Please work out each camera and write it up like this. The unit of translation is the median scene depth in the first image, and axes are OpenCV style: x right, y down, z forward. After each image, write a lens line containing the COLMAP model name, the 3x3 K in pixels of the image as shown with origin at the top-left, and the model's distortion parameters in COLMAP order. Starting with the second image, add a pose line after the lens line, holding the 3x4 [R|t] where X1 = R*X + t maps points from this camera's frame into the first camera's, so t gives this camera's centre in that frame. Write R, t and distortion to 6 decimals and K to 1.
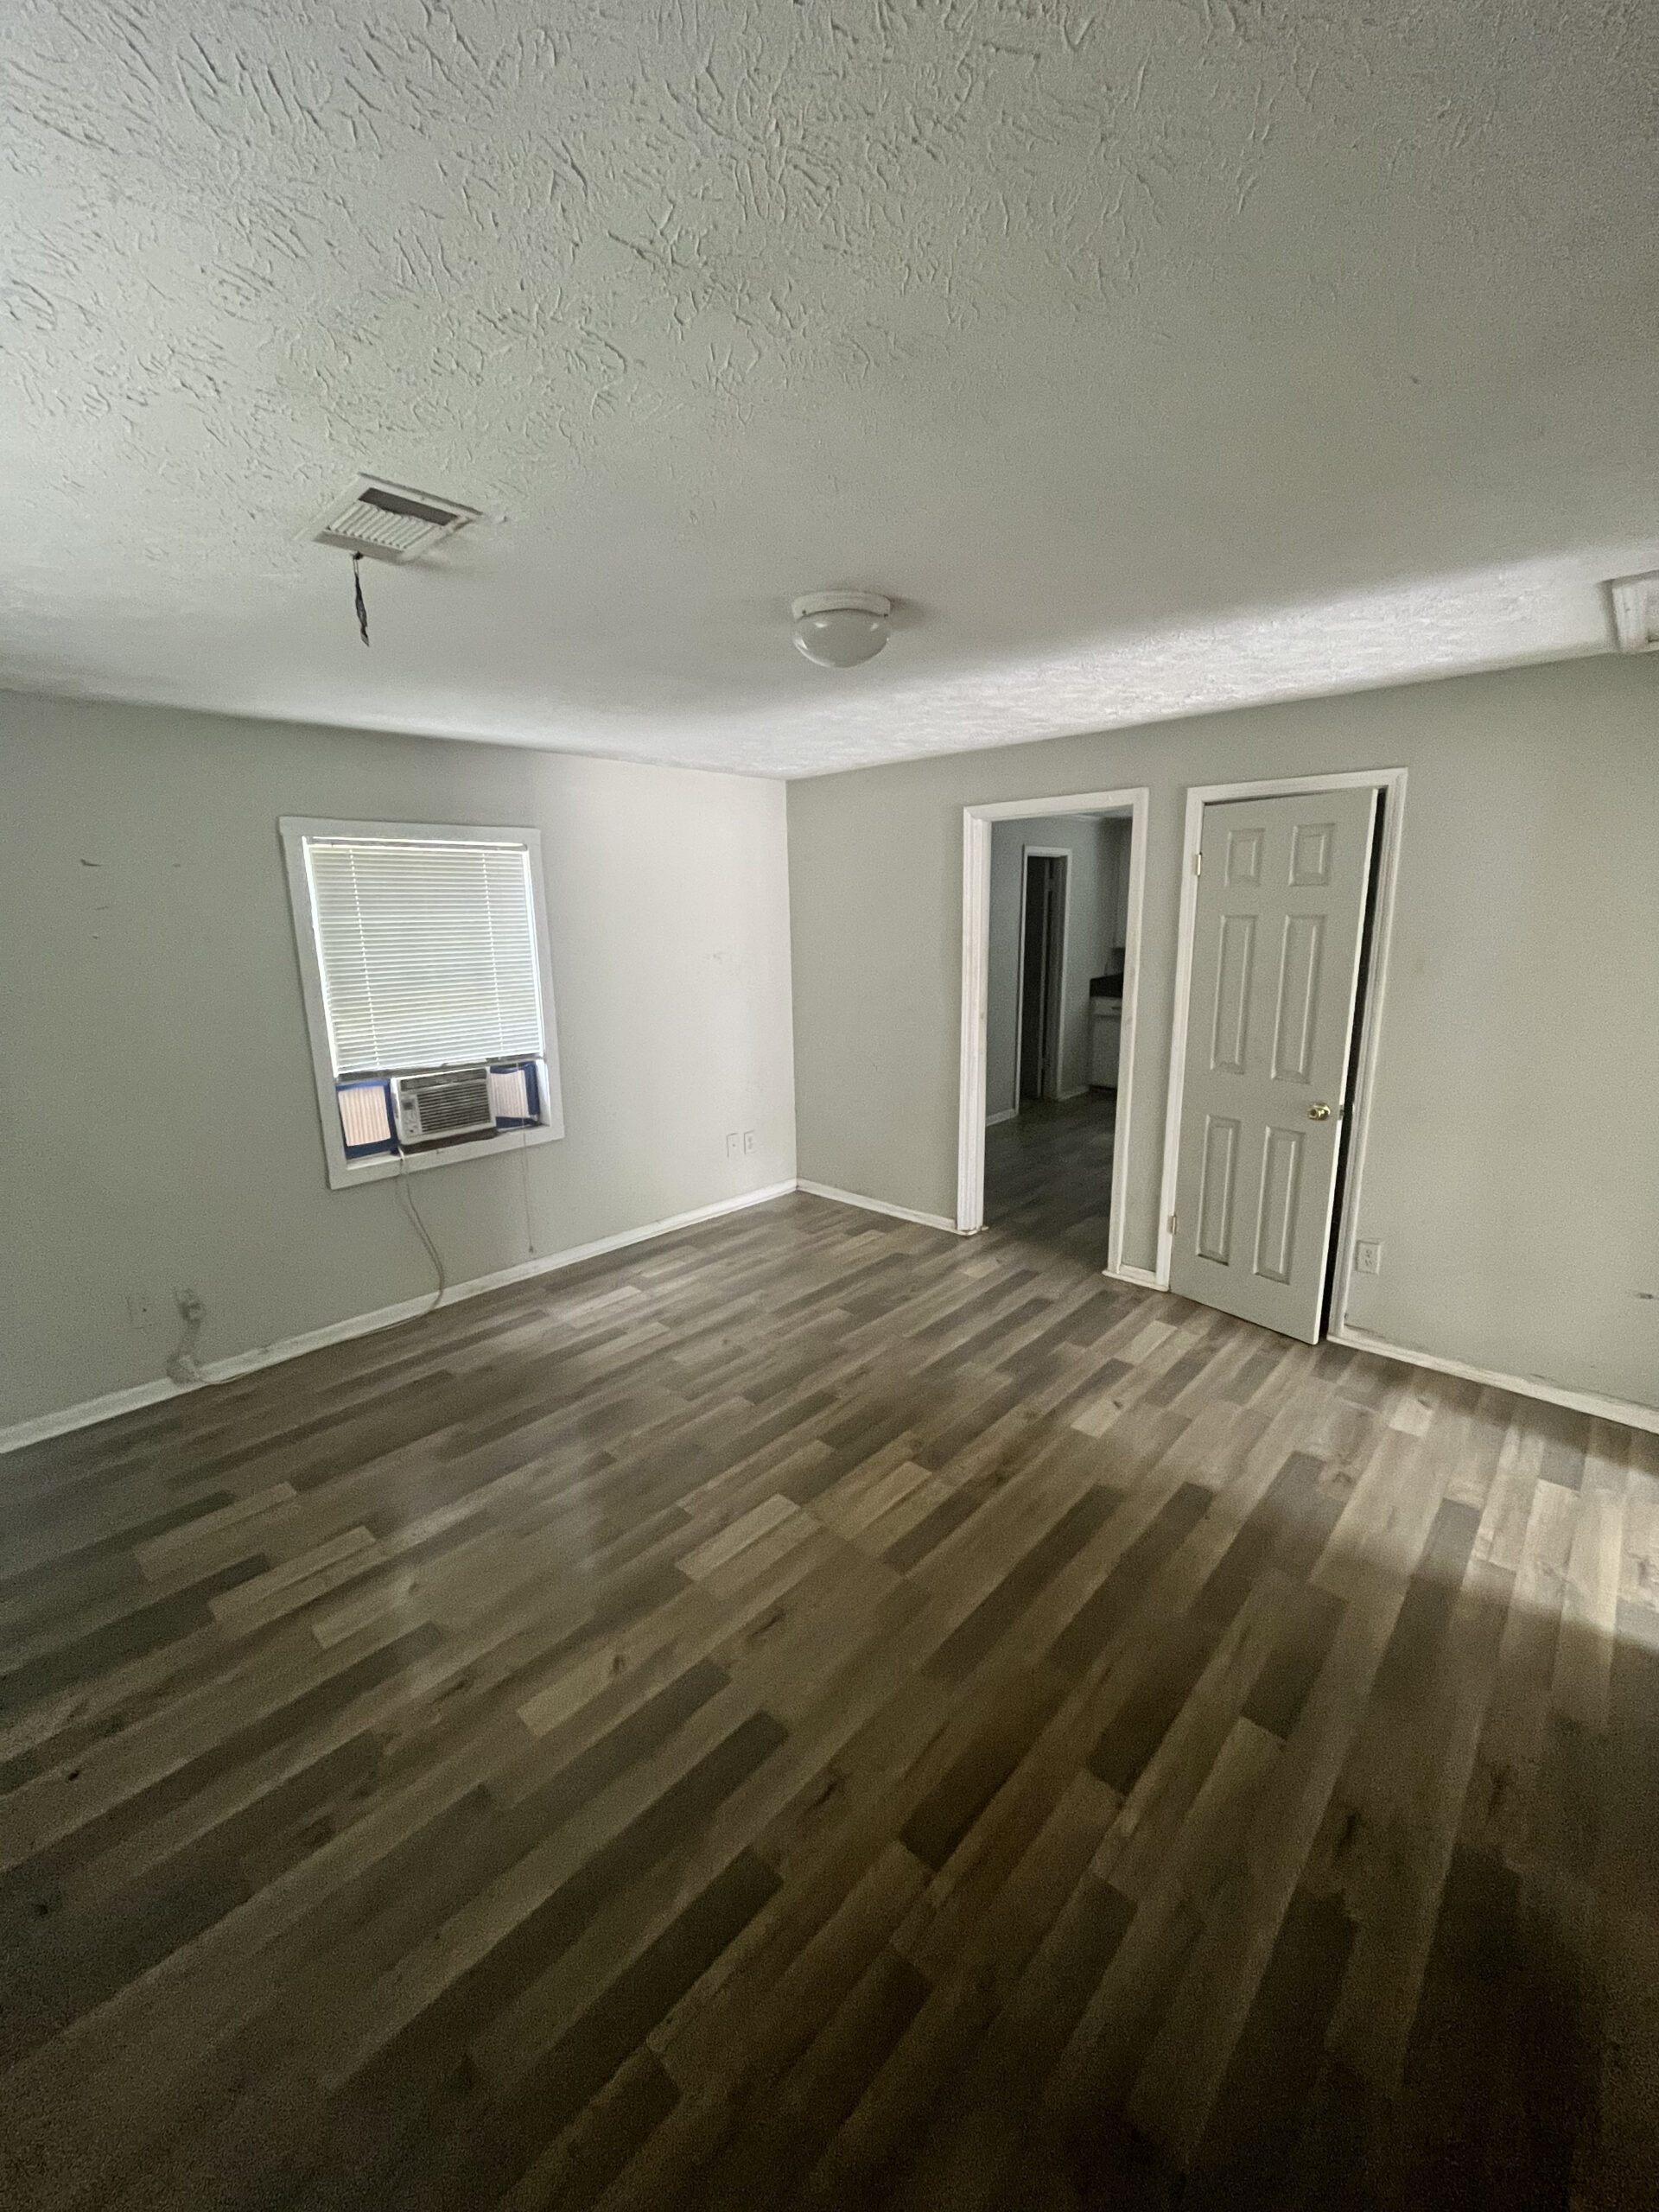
lens RADIAL K [[891.2, 0, 827.5], [0, 891.2, 1101.1], [0, 0, 1]] dist [-0.002098, -0.000904]
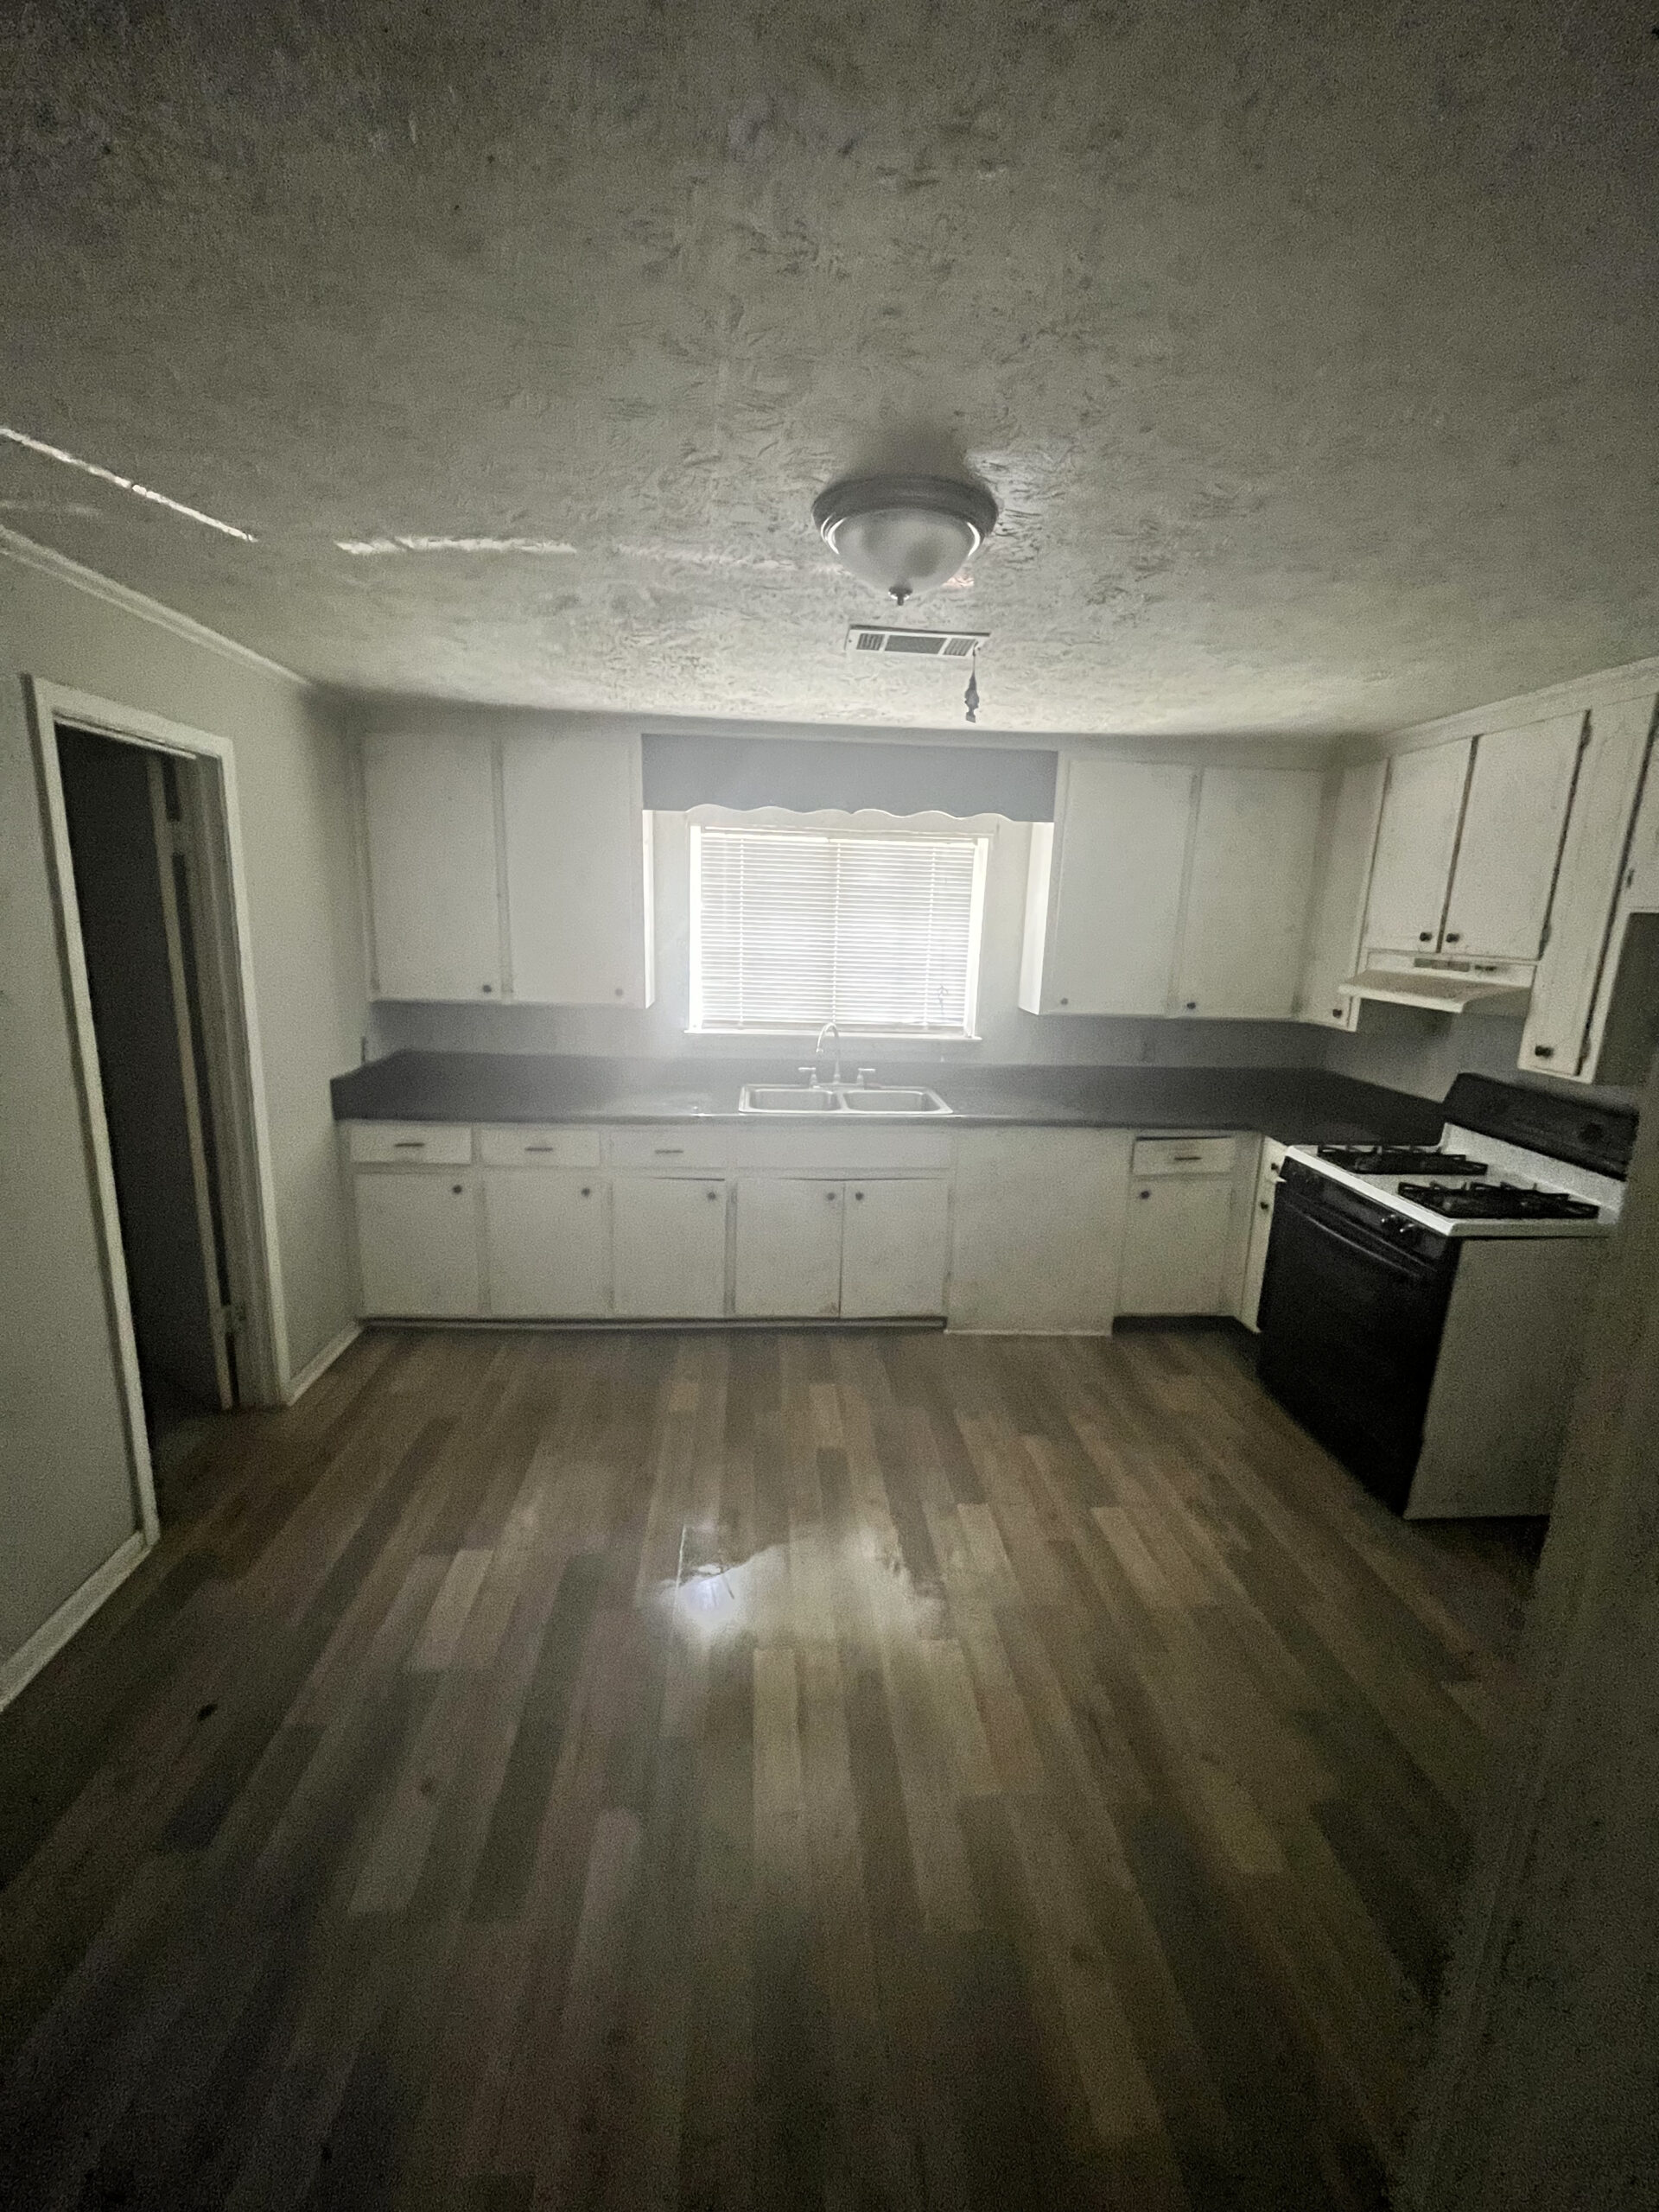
lens RADIAL K [[891.2, 0, 827.5], [0, 891.2, 1101.1], [0, 0, 1]] dist [-0.002098, -0.000904]
pose [[0.674107, -0.118430, 0.729077, 0.046143], [0.119146, 0.991571, 0.050905, -0.037849], [-0.728961, 0.052551, 0.682536, 0.170876]]
